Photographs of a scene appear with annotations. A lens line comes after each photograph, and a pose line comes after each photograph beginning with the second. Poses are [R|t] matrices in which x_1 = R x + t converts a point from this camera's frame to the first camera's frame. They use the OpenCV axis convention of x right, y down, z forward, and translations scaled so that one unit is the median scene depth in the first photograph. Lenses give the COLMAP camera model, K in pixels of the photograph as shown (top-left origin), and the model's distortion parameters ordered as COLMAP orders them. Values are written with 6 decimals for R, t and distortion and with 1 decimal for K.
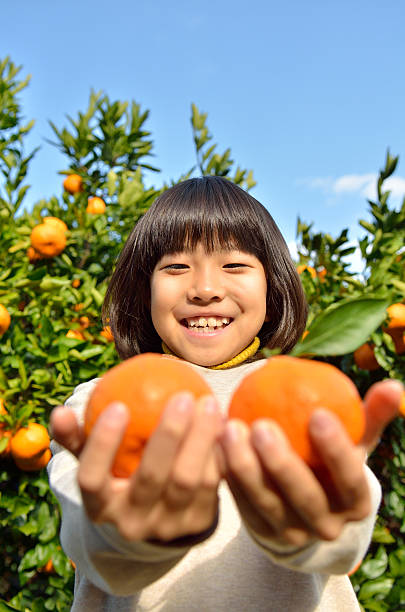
lens RADIAL K [[760.6, 0, 203.4], [0, 760.6, 308.8], [0, 0, 1]] dist [0.007100, 0.000000]
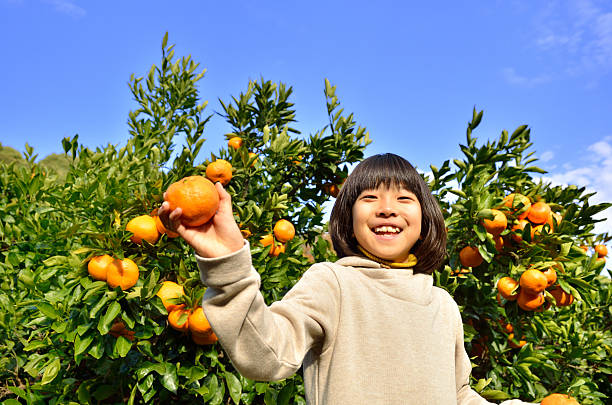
lens RADIAL K [[538.2, 0, 303.5], [0, 538.2, 202.5], [0, 0, 1]] dist [-0.008983, -0.040687]
pose [[0.999557, -0.010655, -0.027798, -0.030296], [0.006975, 0.991586, -0.129259, 0.075181], [0.028942, 0.129008, 0.991221, 0.083182]]
